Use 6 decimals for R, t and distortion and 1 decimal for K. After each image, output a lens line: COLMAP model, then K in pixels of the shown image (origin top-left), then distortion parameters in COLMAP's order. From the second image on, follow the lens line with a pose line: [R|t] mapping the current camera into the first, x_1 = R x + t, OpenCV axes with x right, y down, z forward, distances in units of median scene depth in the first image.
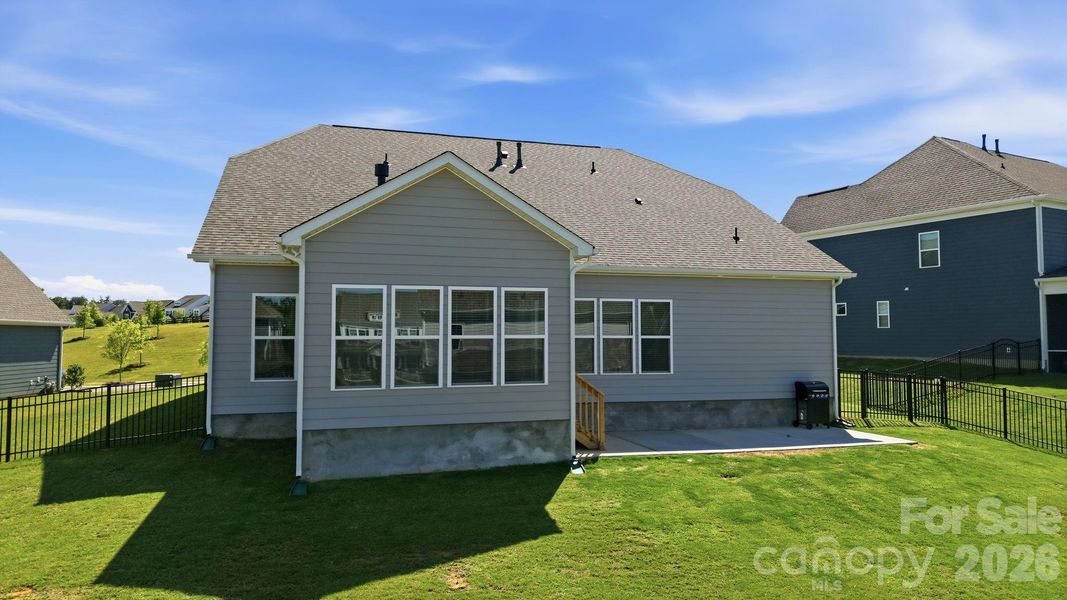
lens RADIAL K [[715.5, 0, 533.5], [0, 715.5, 300.0], [0, 0, 1]] dist [0.046982, -0.002519]
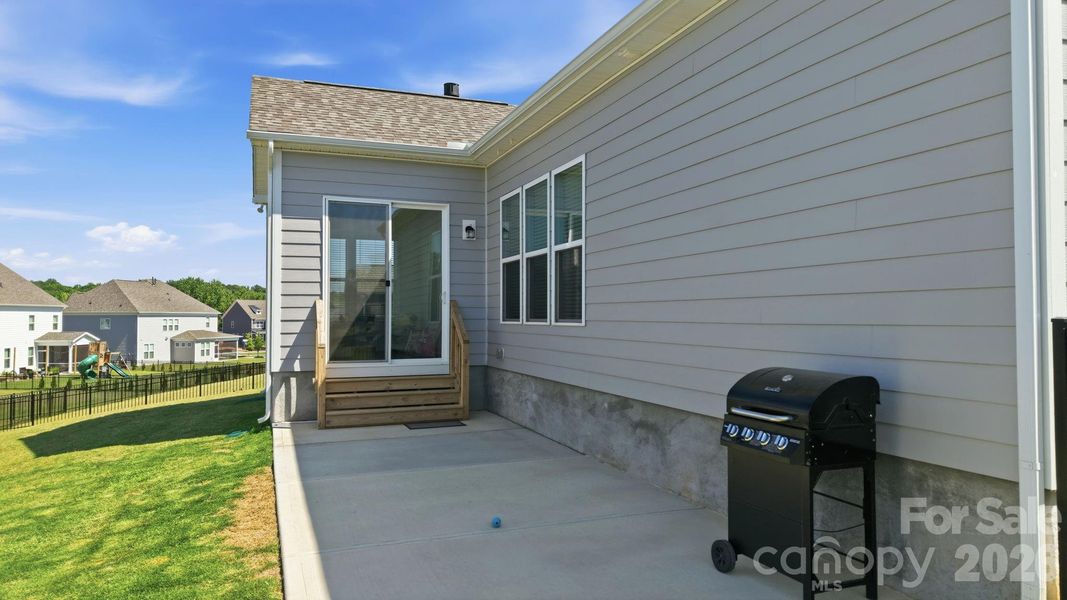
lens RADIAL K [[715.5, 0, 533.5], [0, 715.5, 300.0], [0, 0, 1]] dist [0.046982, -0.002519]
pose [[0.084705, -0.020277, -0.996200, 0.629404], [0.054786, 0.998375, -0.015663, 0.093005], [0.994899, -0.053251, 0.085679, 0.940033]]
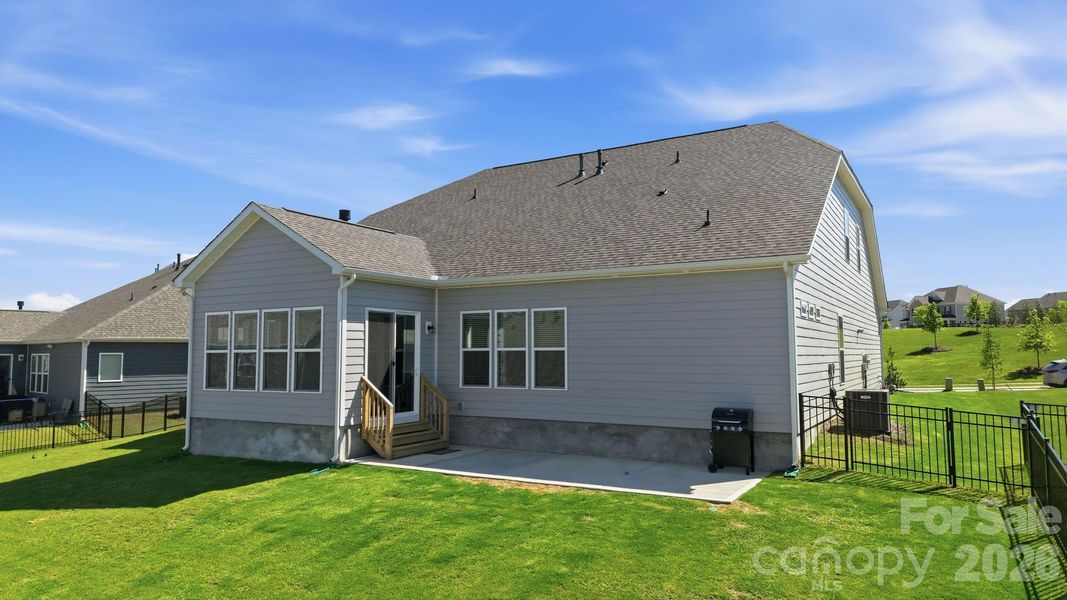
lens RADIAL K [[687.4, 0, 533.5], [0, 687.4, 300.0], [0, 0, 1]] dist [0.005448, -0.000425]
pose [[0.692697, -0.054102, -0.719196, 0.789438], [0.042299, 0.998514, -0.034373, 0.018768], [0.719987, -0.006611, 0.693956, 0.383806]]
